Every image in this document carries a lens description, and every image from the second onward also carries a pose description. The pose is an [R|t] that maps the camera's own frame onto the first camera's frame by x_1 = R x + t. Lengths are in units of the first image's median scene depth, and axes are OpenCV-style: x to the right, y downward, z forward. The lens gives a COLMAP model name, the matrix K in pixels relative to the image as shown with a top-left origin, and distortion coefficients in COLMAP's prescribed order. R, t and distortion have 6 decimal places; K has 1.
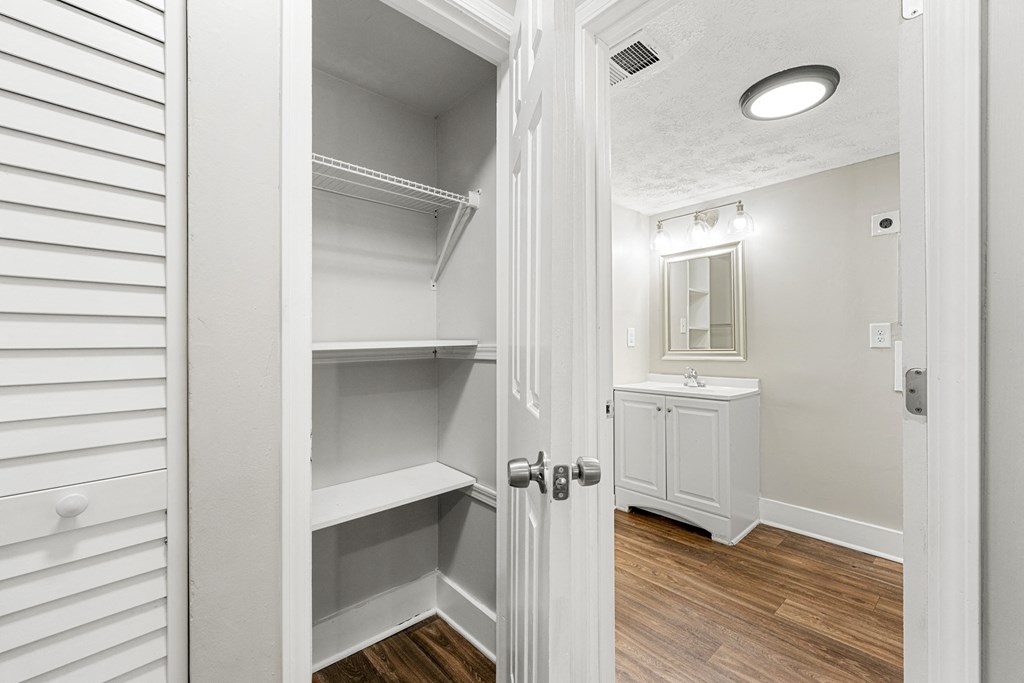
lens RADIAL K [[428.2, 0, 507.5], [0, 428.2, 341.0], [0, 0, 1]] dist [-0.002117, -0.000364]
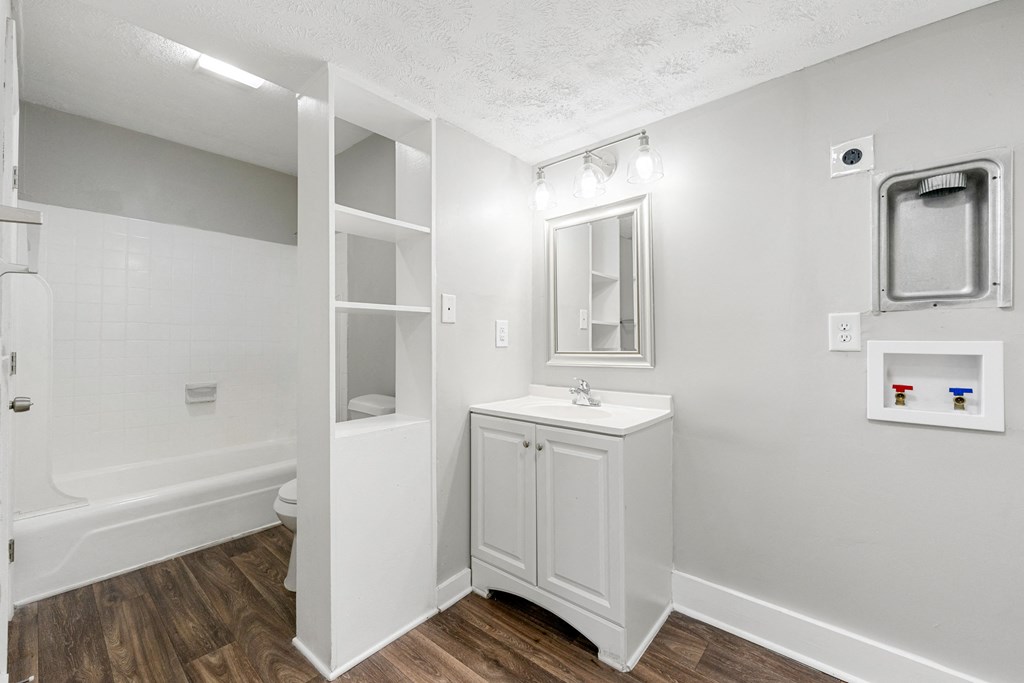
lens RADIAL K [[414.9, 0, 515.3], [0, 414.9, 333.1], [0, 0, 1]] dist [-0.001715, -0.000829]
pose [[0.990037, 0.005858, 0.140686, 0.254040], [-0.003923, 0.999894, -0.014030, -0.000312], [-0.140753, 0.013338, 0.989955, 0.389452]]
